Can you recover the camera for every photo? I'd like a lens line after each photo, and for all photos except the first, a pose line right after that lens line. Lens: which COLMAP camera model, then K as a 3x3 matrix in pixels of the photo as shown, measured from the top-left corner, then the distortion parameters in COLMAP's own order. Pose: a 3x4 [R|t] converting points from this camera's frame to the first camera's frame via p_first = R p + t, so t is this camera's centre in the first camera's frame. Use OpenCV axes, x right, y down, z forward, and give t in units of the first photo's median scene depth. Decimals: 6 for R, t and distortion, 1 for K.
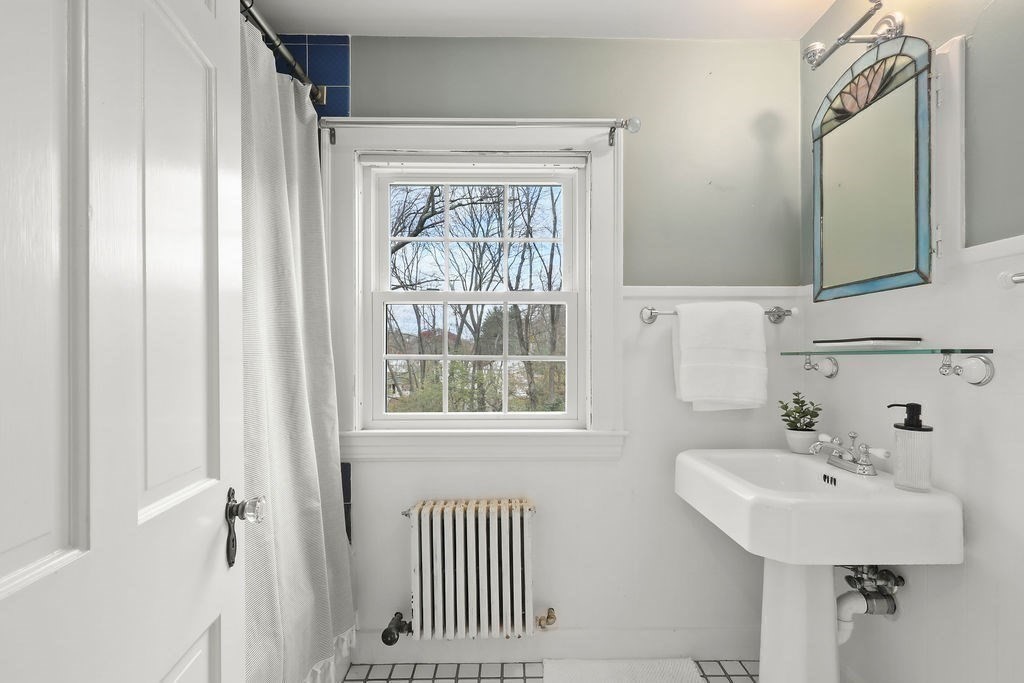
lens RADIAL K [[463.6, 0, 515.2], [0, 463.6, 355.5], [0, 0, 1]] dist [-0.001387, 0.000159]
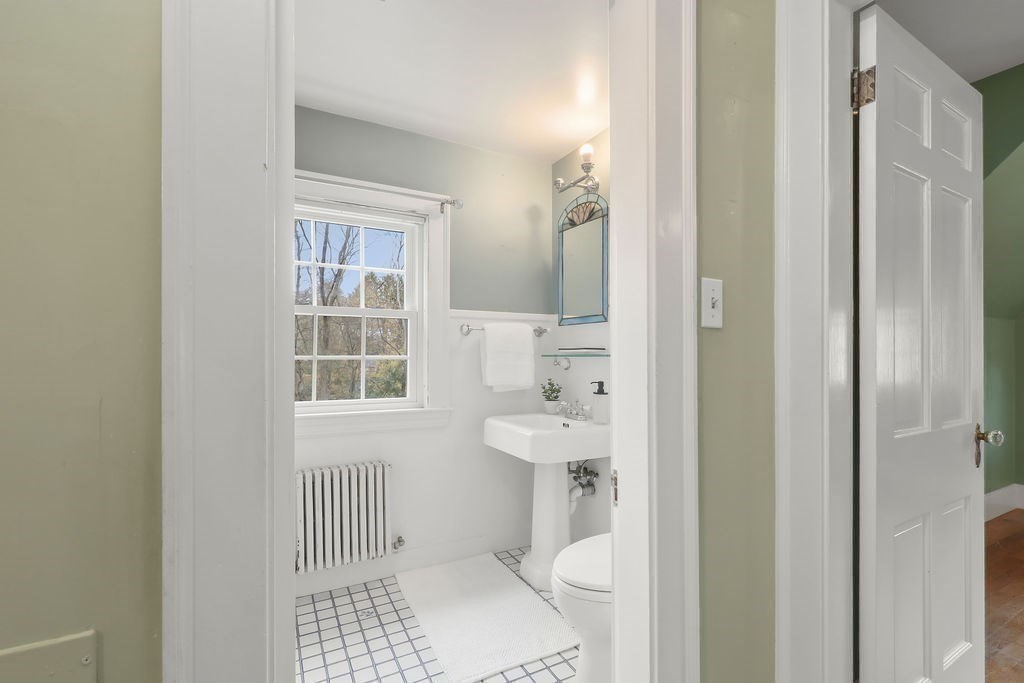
lens RADIAL K [[463.6, 0, 515.2], [0, 463.6, 355.5], [0, 0, 1]] dist [-0.001387, 0.000159]
pose [[0.884388, 0.001628, 0.466749, -0.308433], [-0.002753, 0.999995, 0.001727, -0.007394], [-0.466743, -0.002812, 0.884388, -0.458522]]
